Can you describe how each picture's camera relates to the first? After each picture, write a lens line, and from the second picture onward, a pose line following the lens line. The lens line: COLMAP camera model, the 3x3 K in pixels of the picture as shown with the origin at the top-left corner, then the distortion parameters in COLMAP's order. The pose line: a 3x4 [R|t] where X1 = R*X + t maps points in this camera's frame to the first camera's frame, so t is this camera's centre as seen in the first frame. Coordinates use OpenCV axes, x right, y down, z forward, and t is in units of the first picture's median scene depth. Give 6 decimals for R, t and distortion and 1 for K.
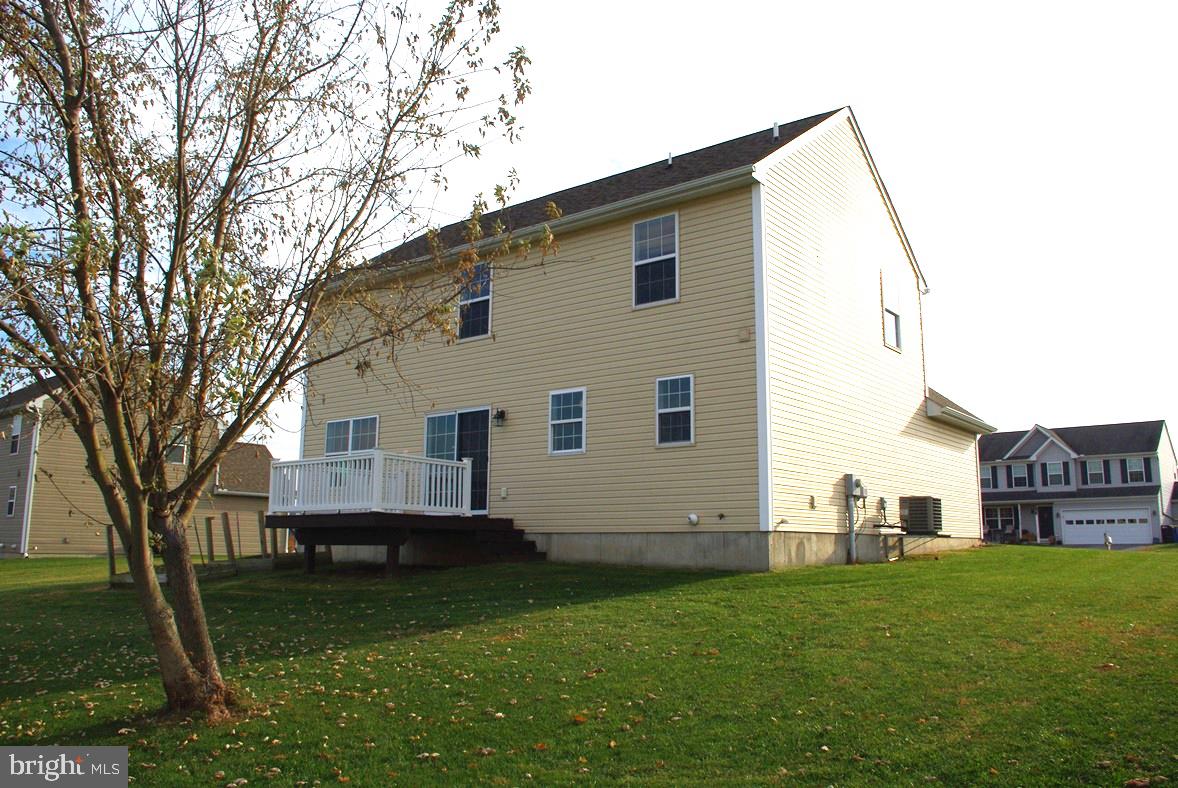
lens RADIAL K [[926.9, 0, 590.2], [0, 926.9, 395.0], [0, 0, 1]] dist [-0.083027, 0.012199]
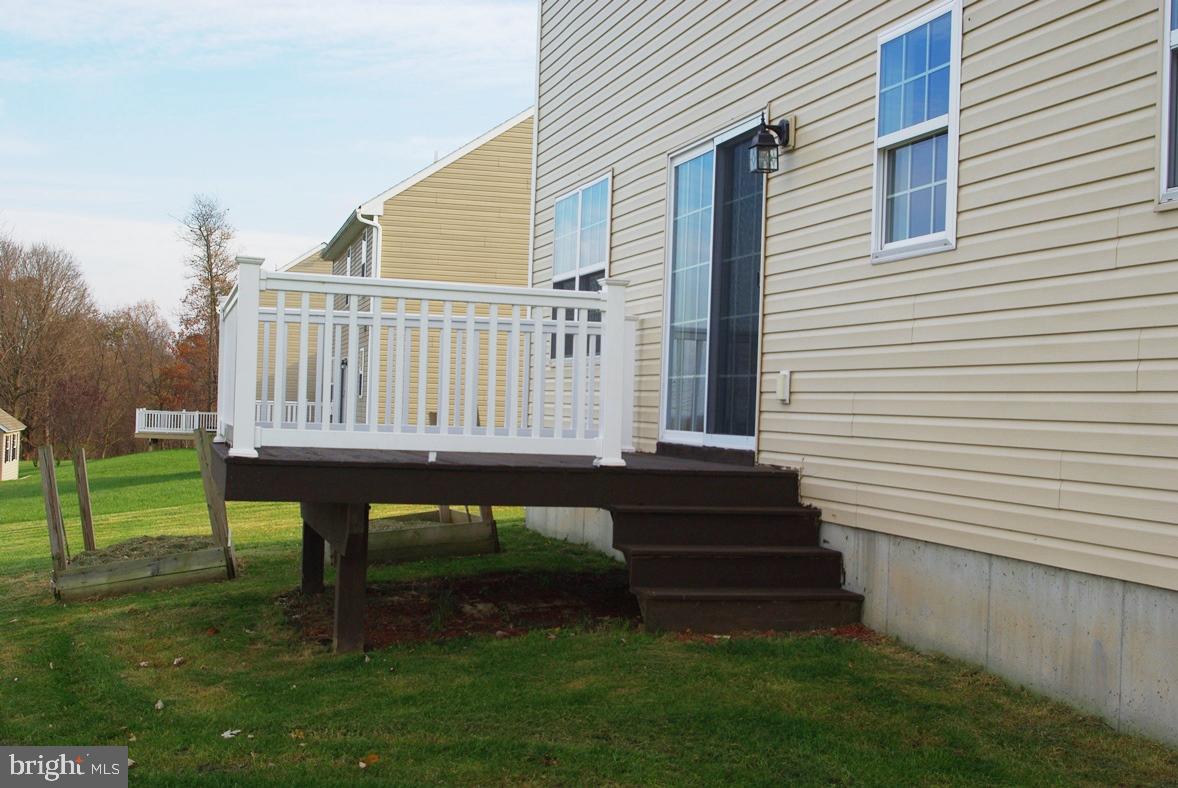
lens RADIAL K [[1528.6, 0, 589.1], [0, 1528.6, 389.3], [0, 0, 1]] dist [0.034790, 0.000000]
pose [[0.810872, 0.015251, -0.585024, 0.160806], [0.065714, 0.990965, 0.116917, 0.043875], [0.581522, -0.133249, 0.802544, 0.568948]]
